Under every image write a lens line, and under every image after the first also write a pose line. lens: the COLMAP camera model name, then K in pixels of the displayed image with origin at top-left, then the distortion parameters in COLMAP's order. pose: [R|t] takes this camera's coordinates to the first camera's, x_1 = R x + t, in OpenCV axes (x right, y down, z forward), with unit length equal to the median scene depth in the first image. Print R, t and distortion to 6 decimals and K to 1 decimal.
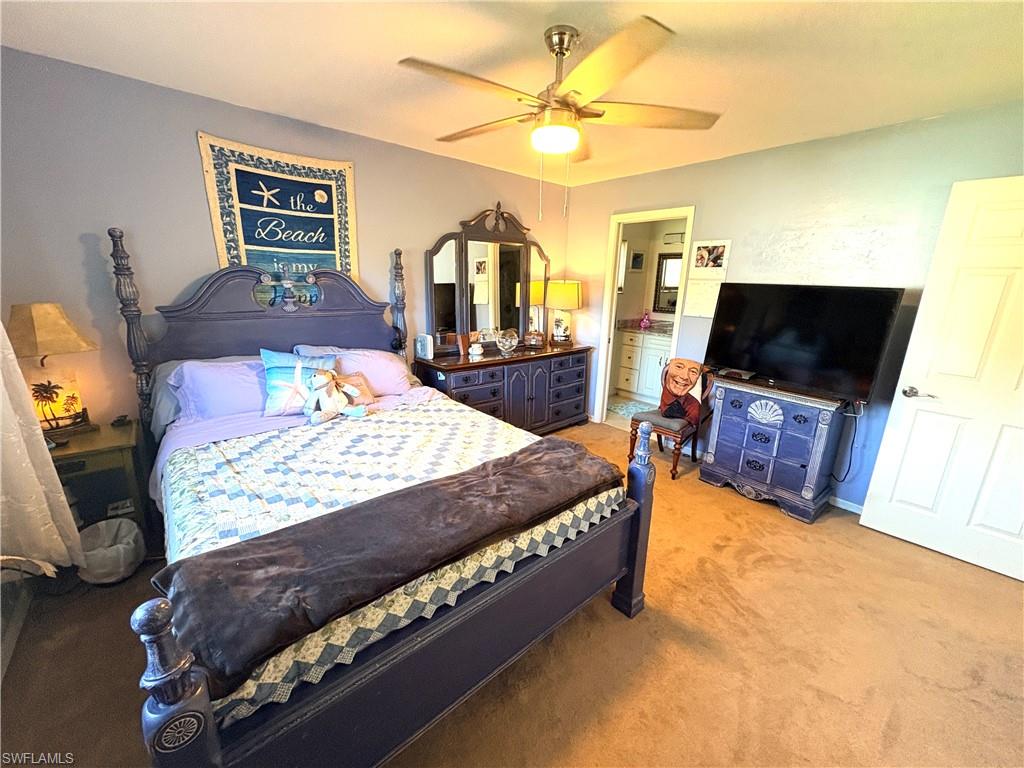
lens RADIAL K [[407.0, 0, 512.0], [0, 407.0, 384.0], [0, 0, 1]] dist [0.000470, 0.000023]
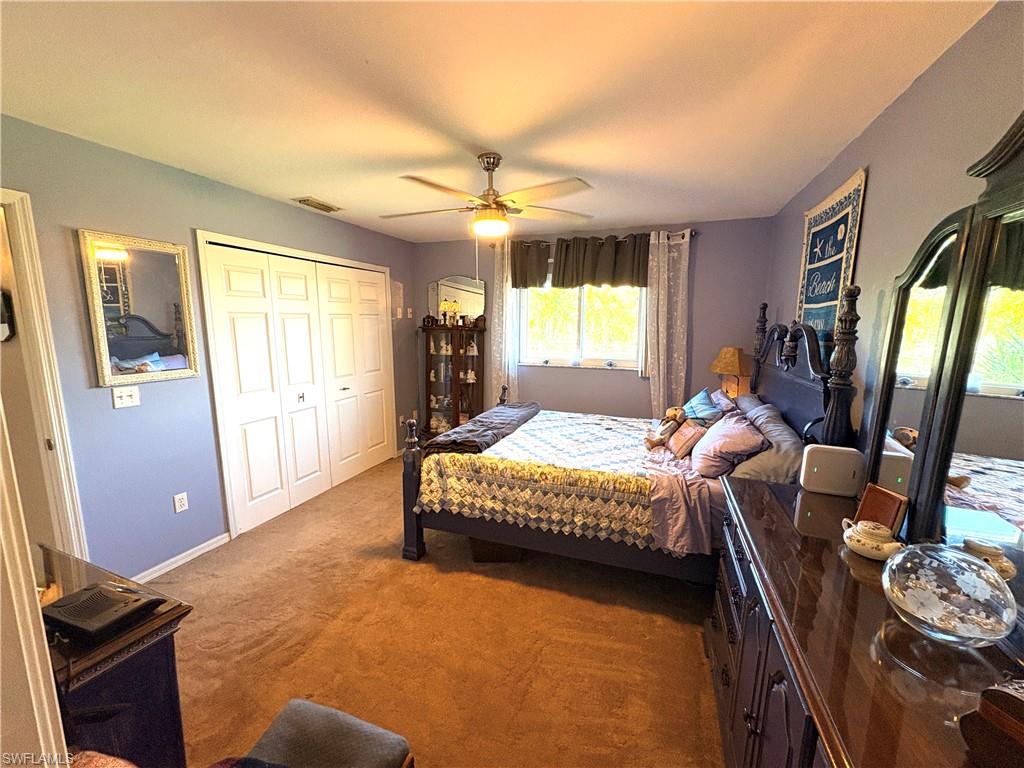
lens RADIAL K [[407.0, 0, 512.0], [0, 407.0, 384.0], [0, 0, 1]] dist [0.000470, 0.000023]
pose [[-0.871115, 0.044557, -0.489053, 0.481466], [-0.149010, 0.924939, 0.349690, -0.397319], [0.467925, 0.377494, -0.799090, 1.521476]]
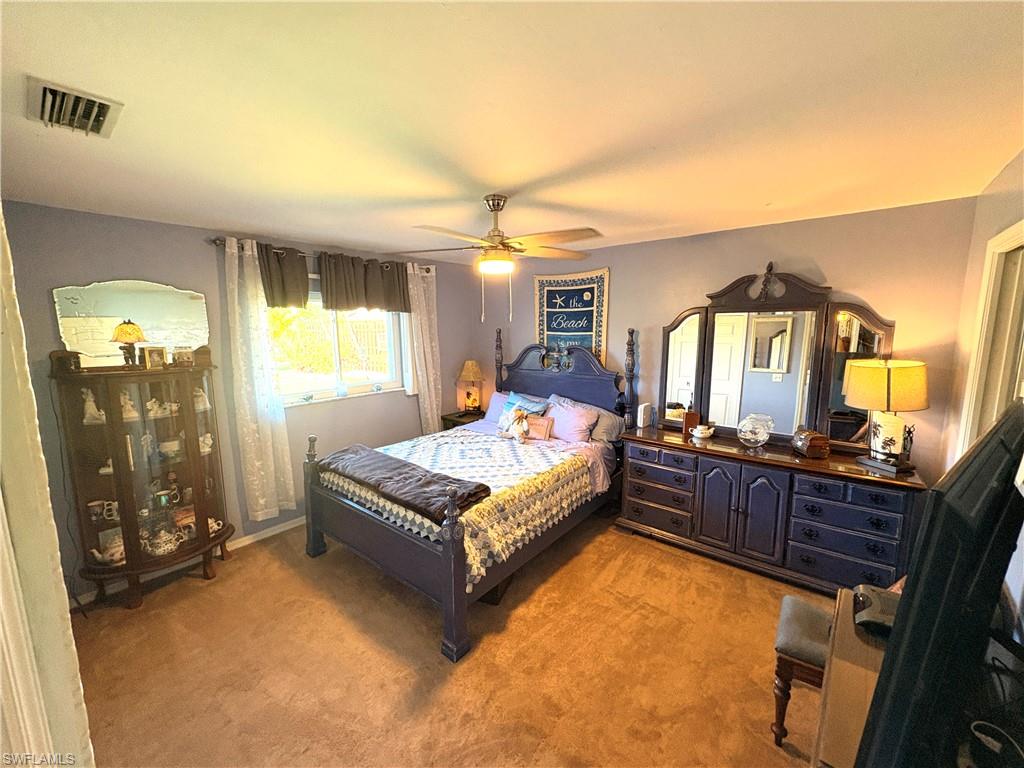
lens RADIAL K [[407.0, 0, 512.0], [0, 407.0, 384.0], [0, 0, 1]] dist [0.000470, 0.000023]
pose [[0.170509, 0.115330, -0.978584, 0.987100], [-0.233227, 0.969630, 0.073637, -0.217520], [0.957357, 0.215676, 0.192228, 0.572634]]
